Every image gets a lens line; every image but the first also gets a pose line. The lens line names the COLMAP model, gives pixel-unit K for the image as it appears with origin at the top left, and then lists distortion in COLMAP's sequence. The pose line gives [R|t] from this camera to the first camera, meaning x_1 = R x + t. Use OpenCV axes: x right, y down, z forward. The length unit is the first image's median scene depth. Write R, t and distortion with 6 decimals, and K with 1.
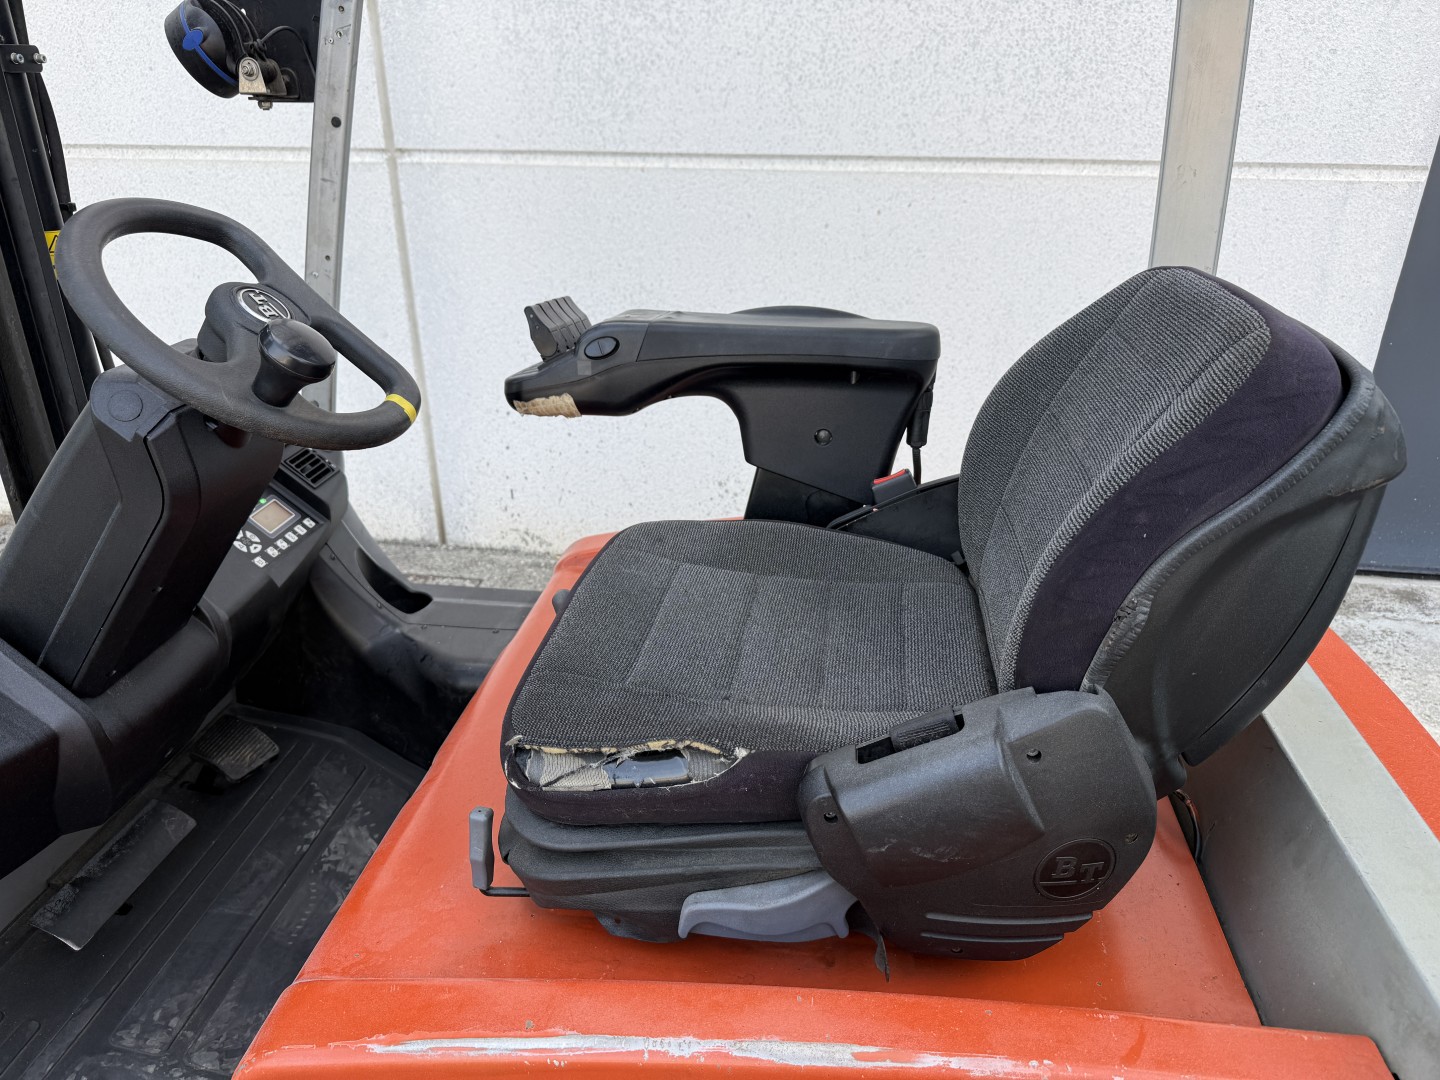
lens RADIAL K [[1023.3, 0, 732.8], [0, 1023.3, 556.4], [0, 0, 1]] dist [0.025310, -0.035007]
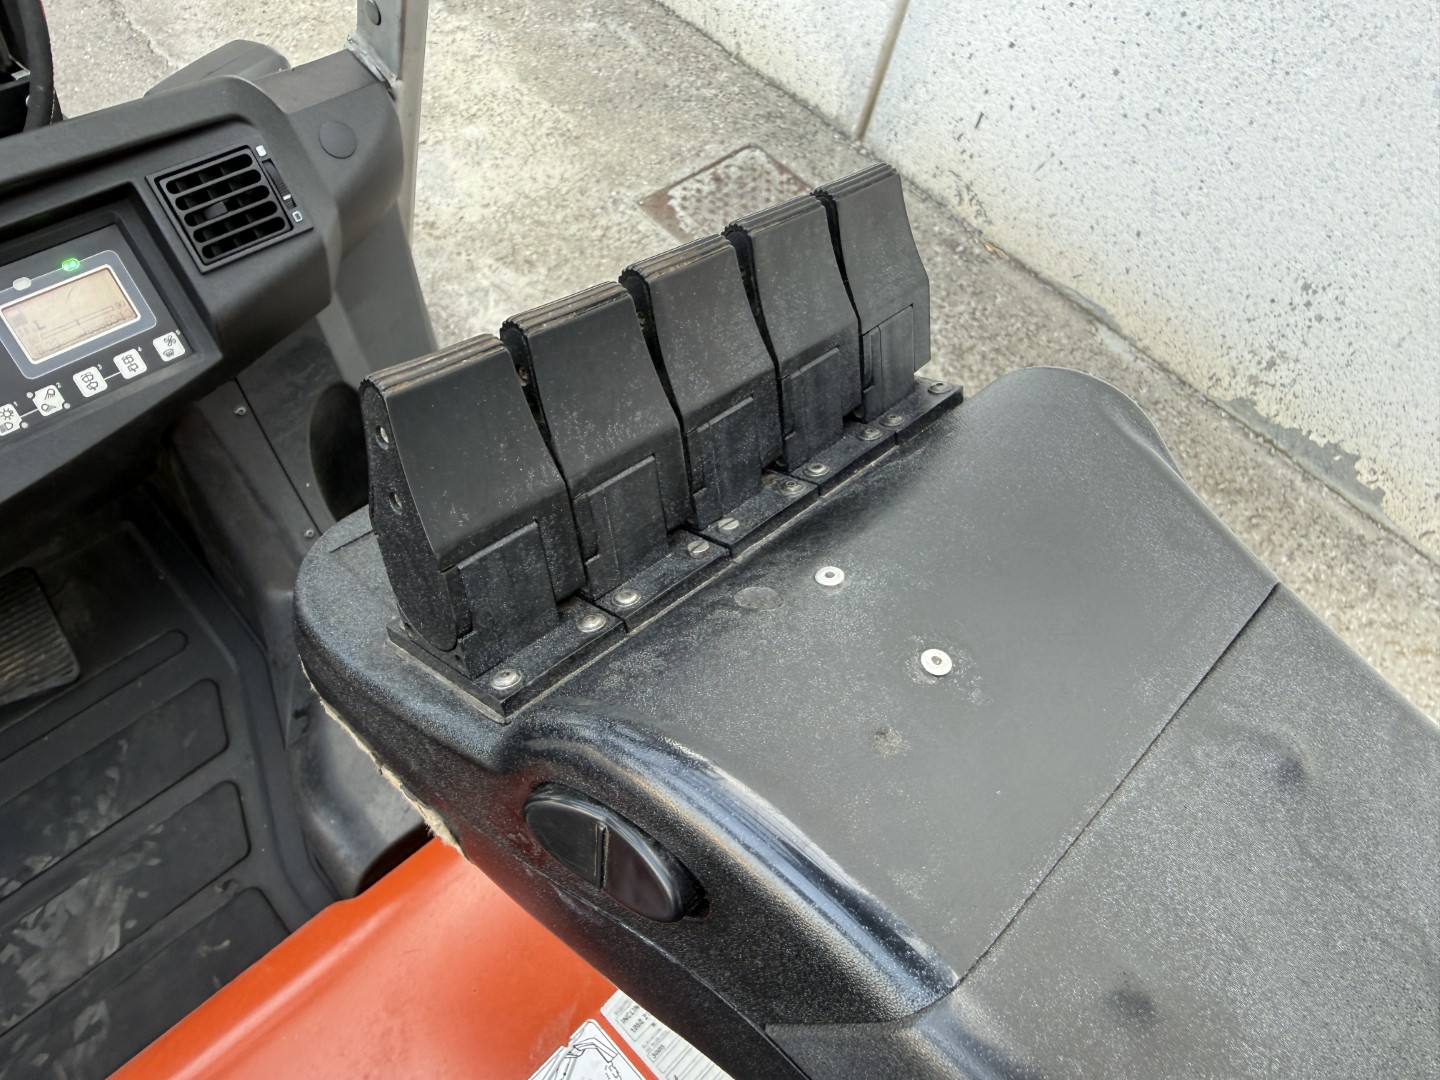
lens RADIAL K [[1023.3, 0, 655.1], [0, 1023.3, 519.8], [0, 0, 1]] dist [0.025310, -0.035007]
pose [[0.760617, 0.580312, -0.291033, -0.052720], [-0.388480, 0.766026, 0.512140, -0.148915], [0.520140, -0.276482, 0.808092, 0.402307]]
